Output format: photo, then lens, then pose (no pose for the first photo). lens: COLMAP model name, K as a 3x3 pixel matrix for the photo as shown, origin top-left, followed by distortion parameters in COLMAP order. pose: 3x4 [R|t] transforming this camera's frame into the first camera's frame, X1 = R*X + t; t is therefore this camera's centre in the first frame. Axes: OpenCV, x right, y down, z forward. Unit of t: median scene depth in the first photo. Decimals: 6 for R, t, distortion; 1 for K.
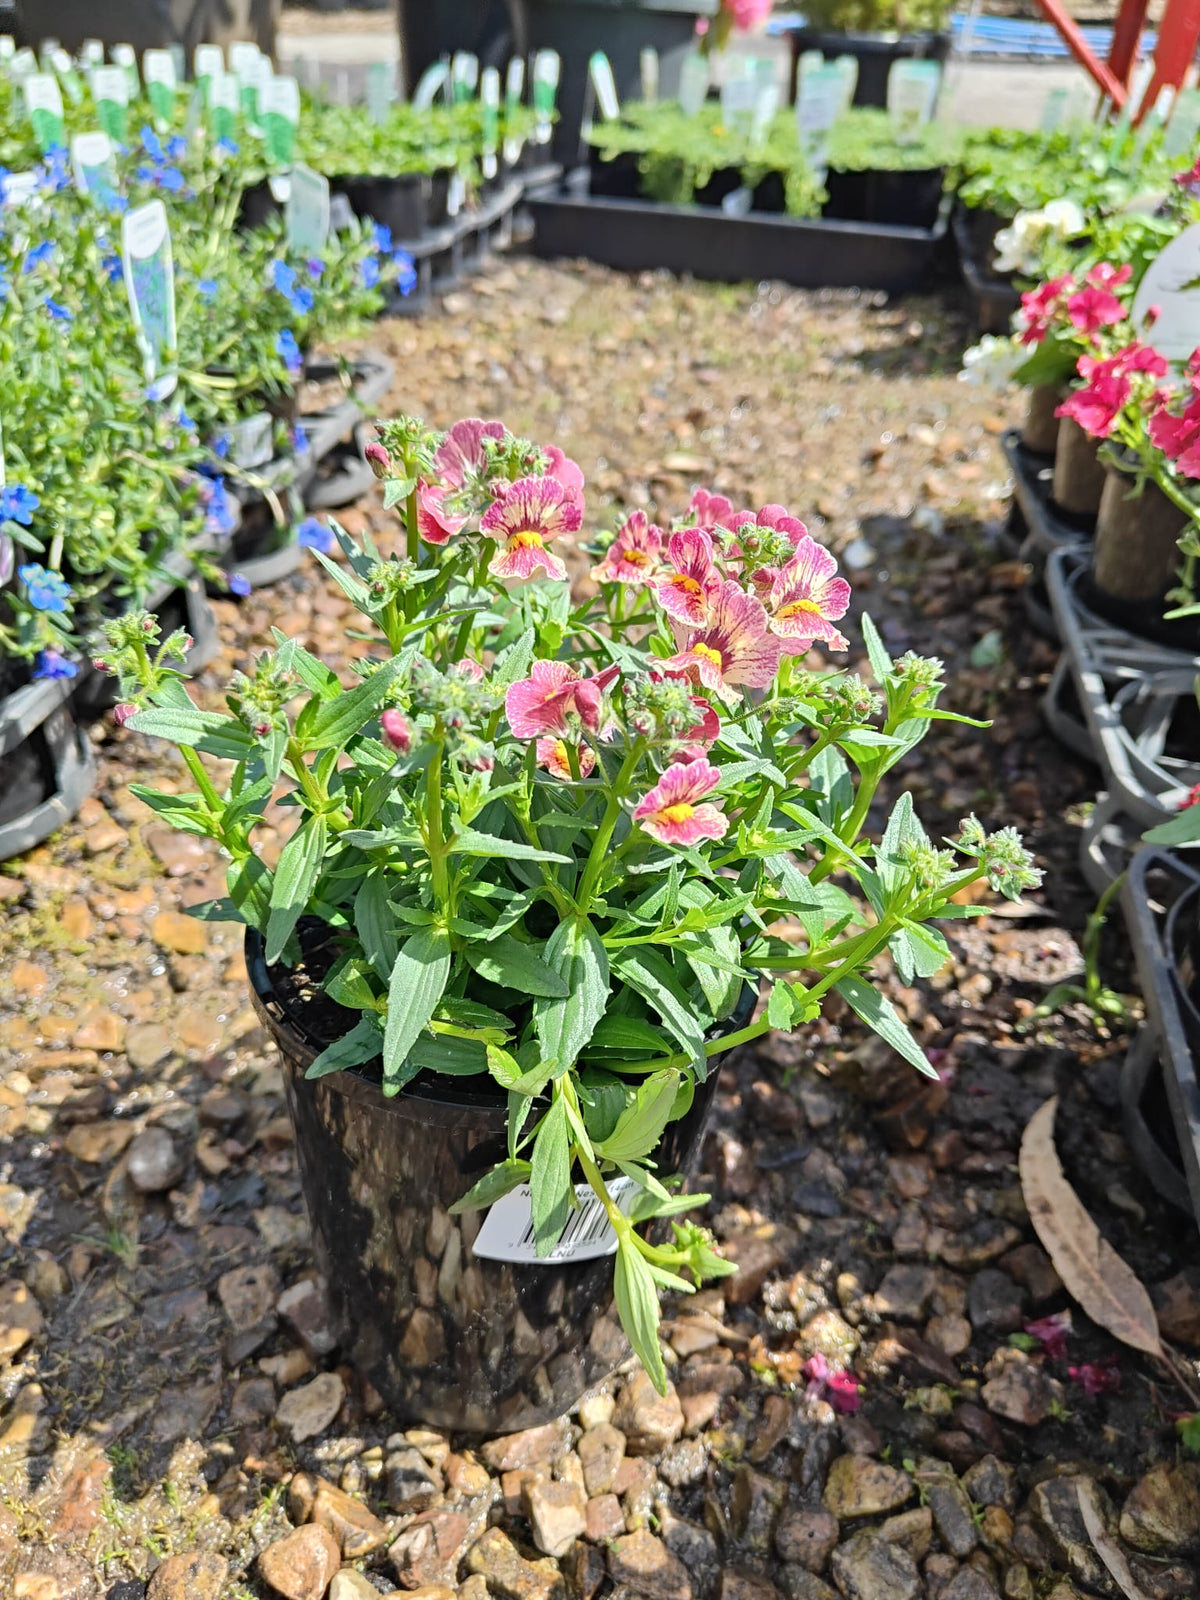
lens RADIAL K [[1171.4, 0, 594.4], [0, 1171.4, 803.0], [0, 0, 1]] dist [-0.022109, -0.001765]
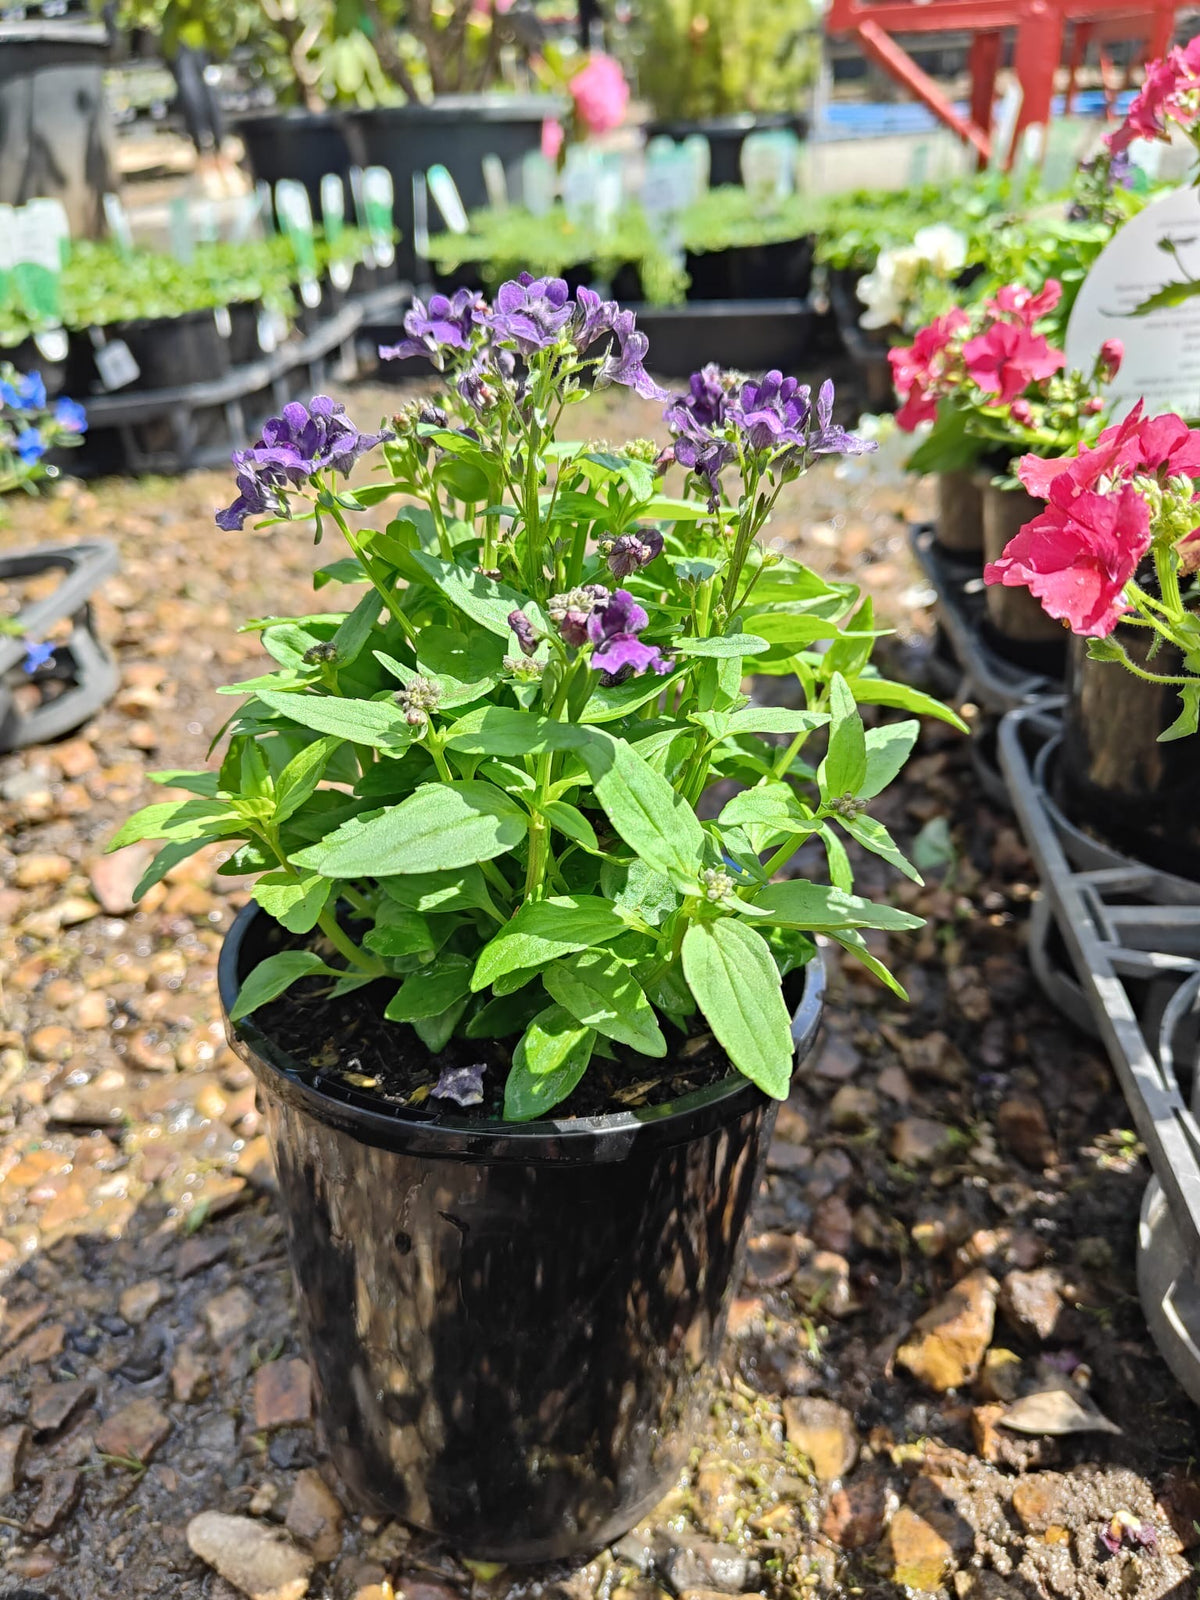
lens RADIAL K [[1171.4, 0, 611.9], [0, 1171.4, 795.5], [0, 0, 1]] dist [-0.022109, -0.001765]
pose [[0.990316, -0.133806, 0.037001, 0.072684], [0.136542, 0.986947, -0.085389, -0.074778], [-0.025093, 0.089614, 0.995660, 0.177295]]
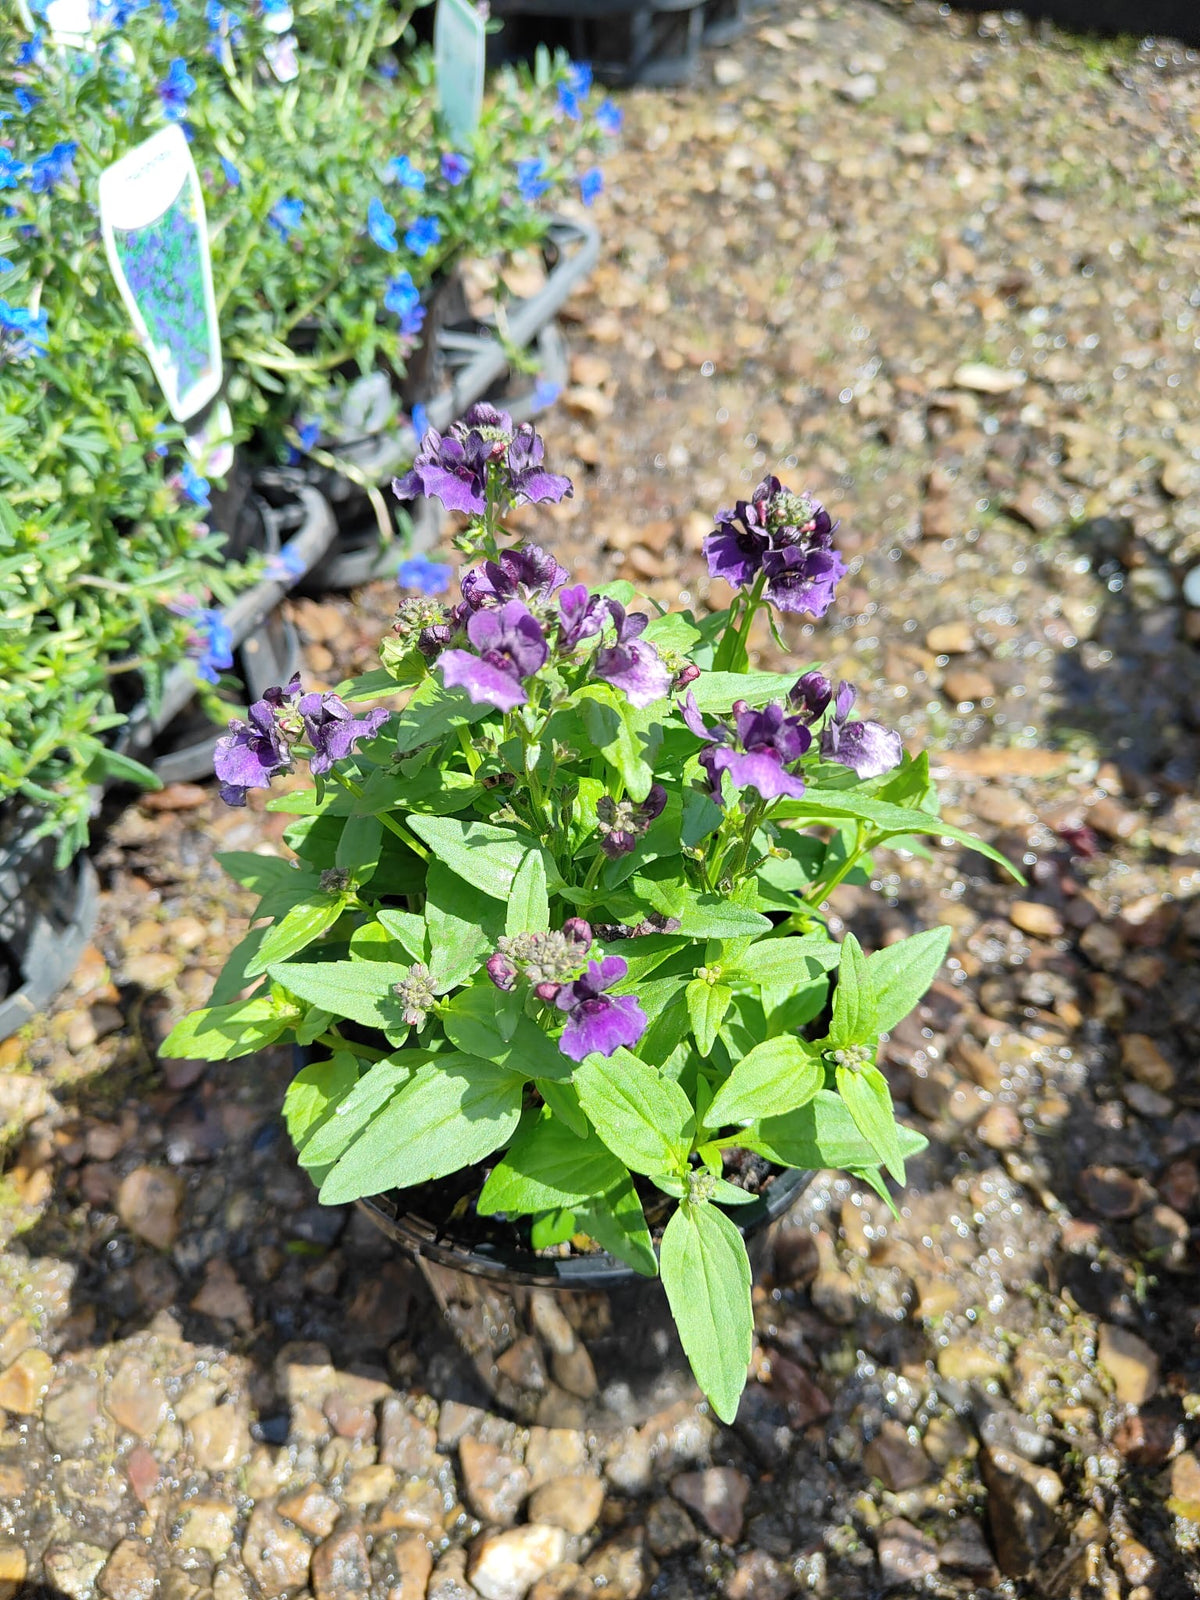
lens RADIAL K [[1171.4, 0, 600.1], [0, 1171.4, 810.3], [0, 0, 1]] dist [-0.022109, -0.001765]
pose [[0.972335, 0.148001, -0.180721, 0.012729], [-0.103323, 0.966368, 0.235492, -0.142932], [0.209496, -0.210305, 0.954926, 0.157691]]
